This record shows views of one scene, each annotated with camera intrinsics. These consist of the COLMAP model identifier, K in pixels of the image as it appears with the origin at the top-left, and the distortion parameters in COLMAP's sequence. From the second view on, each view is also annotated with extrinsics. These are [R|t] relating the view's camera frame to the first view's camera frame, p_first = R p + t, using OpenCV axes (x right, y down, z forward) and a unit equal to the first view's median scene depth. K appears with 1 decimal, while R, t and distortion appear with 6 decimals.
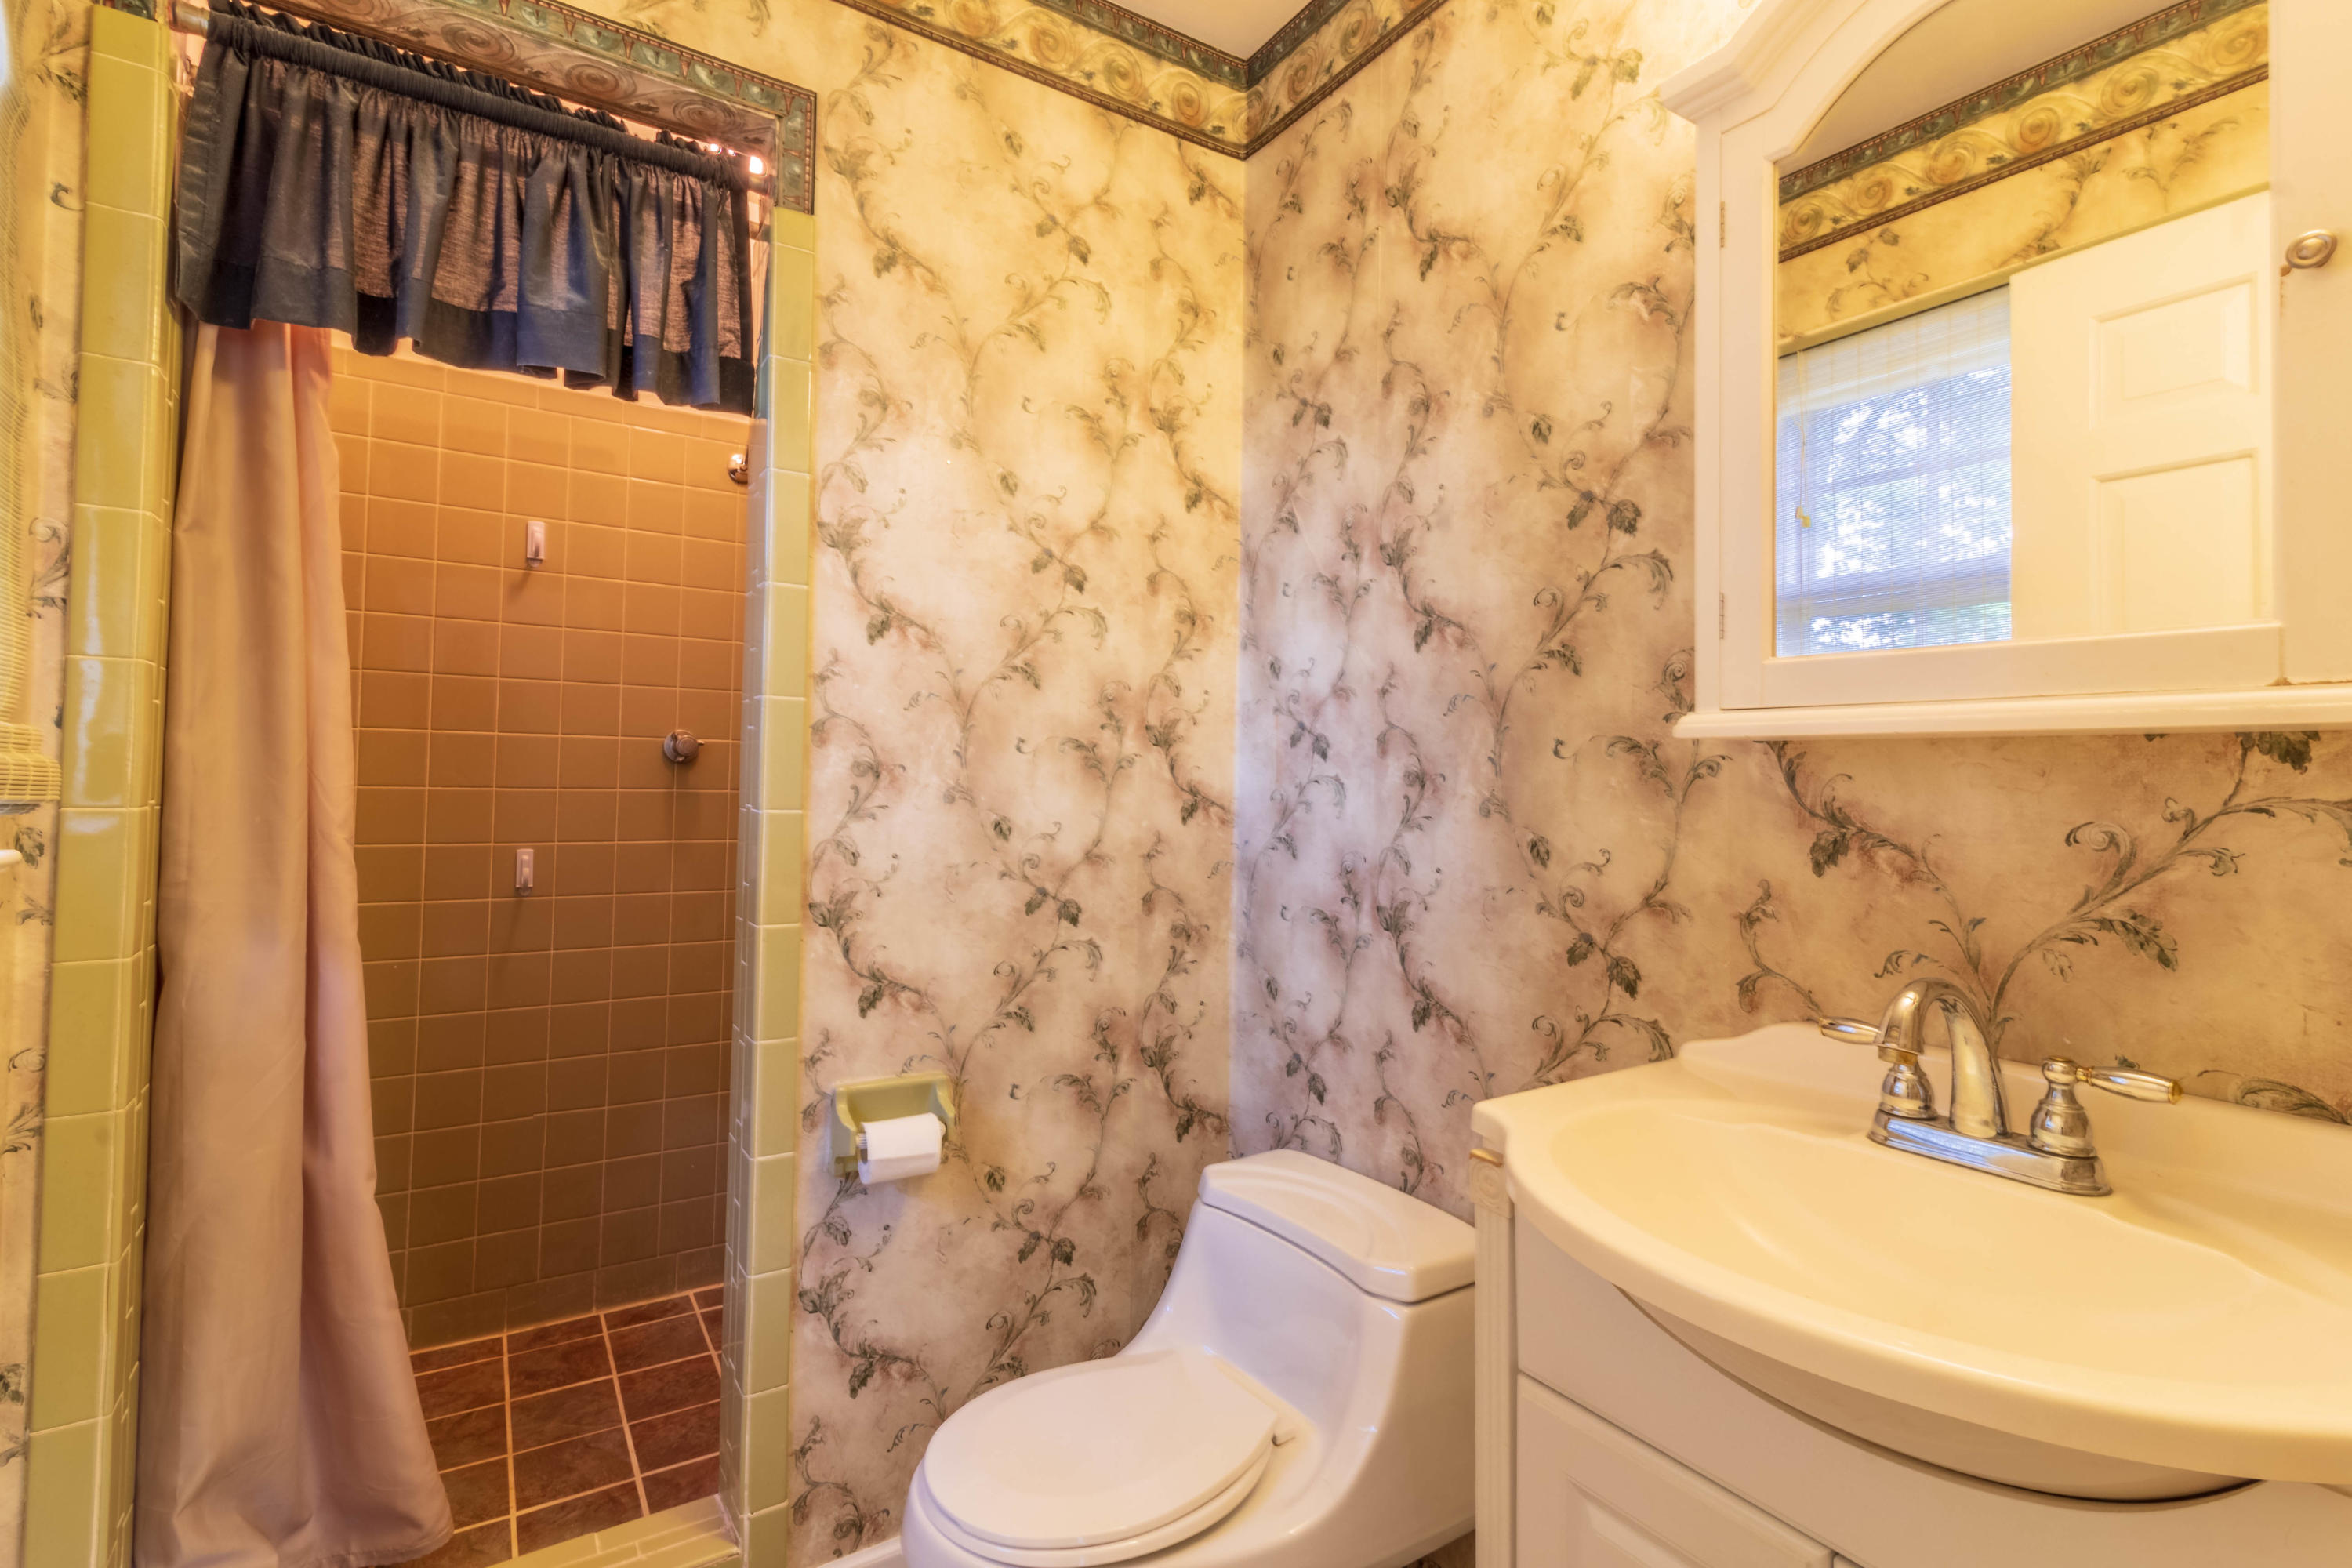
lens RADIAL K [[1081.1, 0, 1174.2], [0, 1081.1, 776.5], [0, 0, 1]] dist [0.008017, -0.002674]
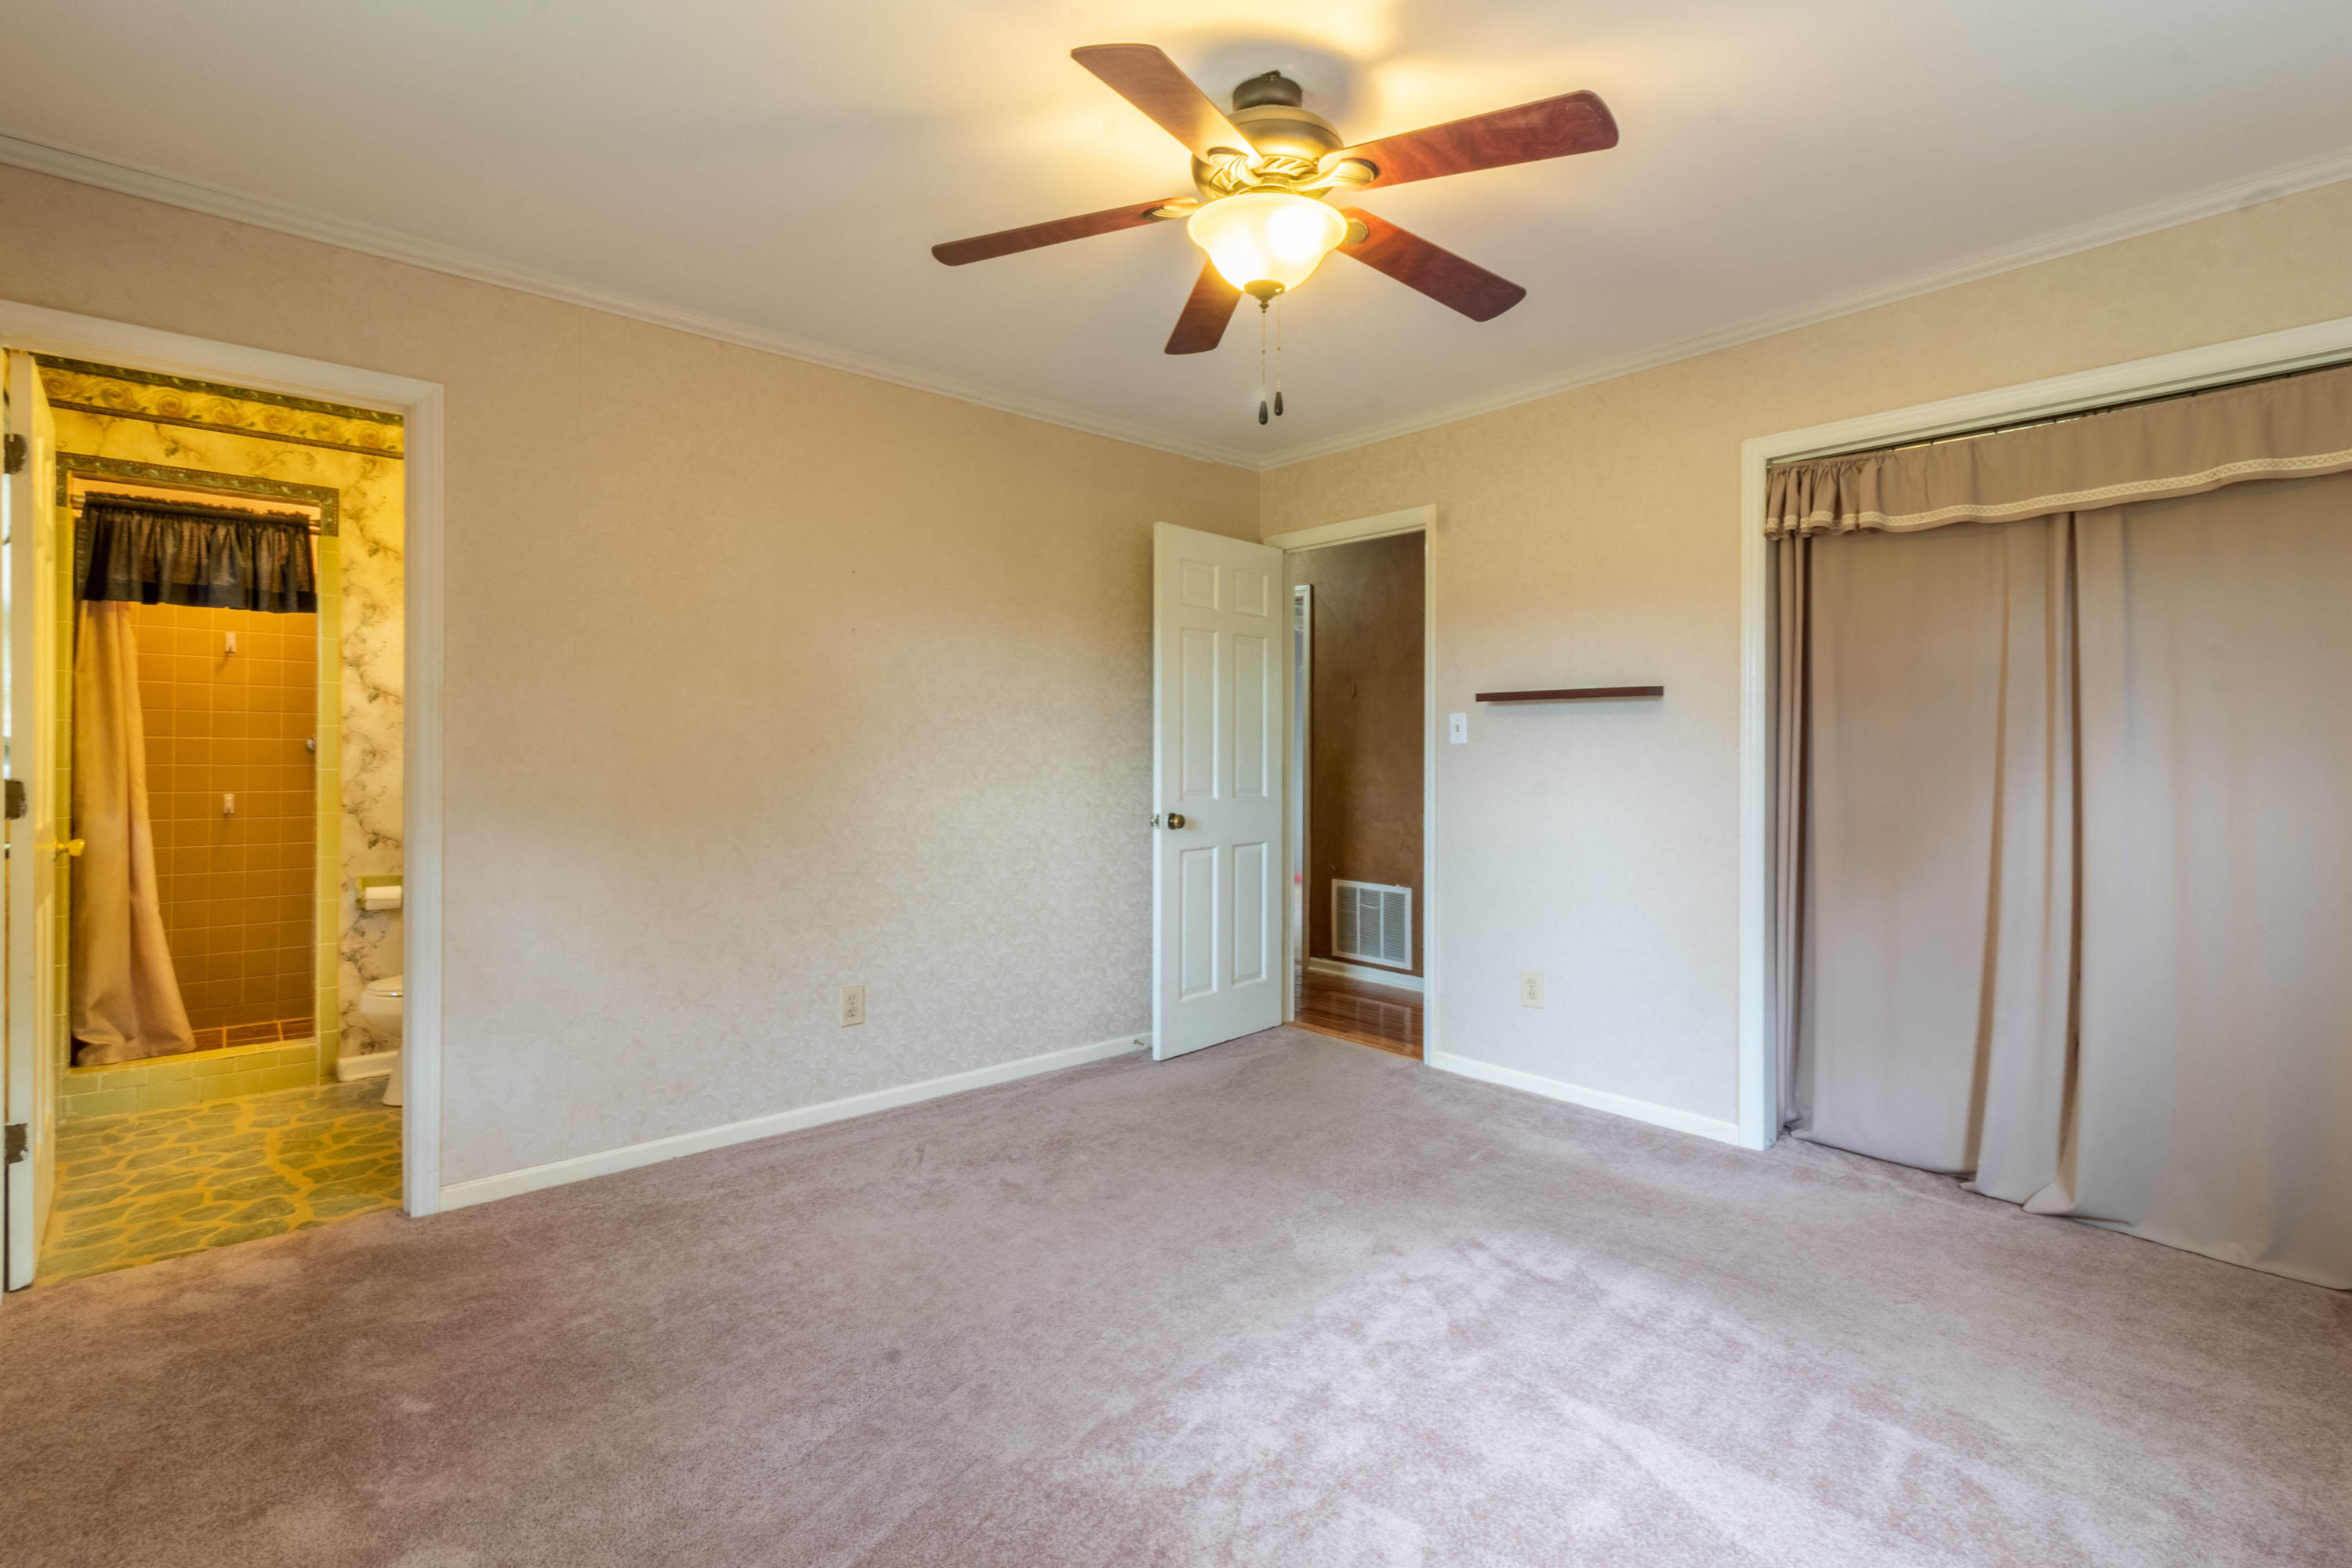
lens RADIAL K [[1081.1, 0, 1177.0], [0, 1081.1, 778.9], [0, 0, 1]] dist [0.008017, -0.002674]
pose [[0.989167, -0.015523, 0.145970, 1.268190], [0.012904, 0.999739, 0.018872, 0.032708], [-0.146225, -0.016784, 0.989109, -1.872144]]
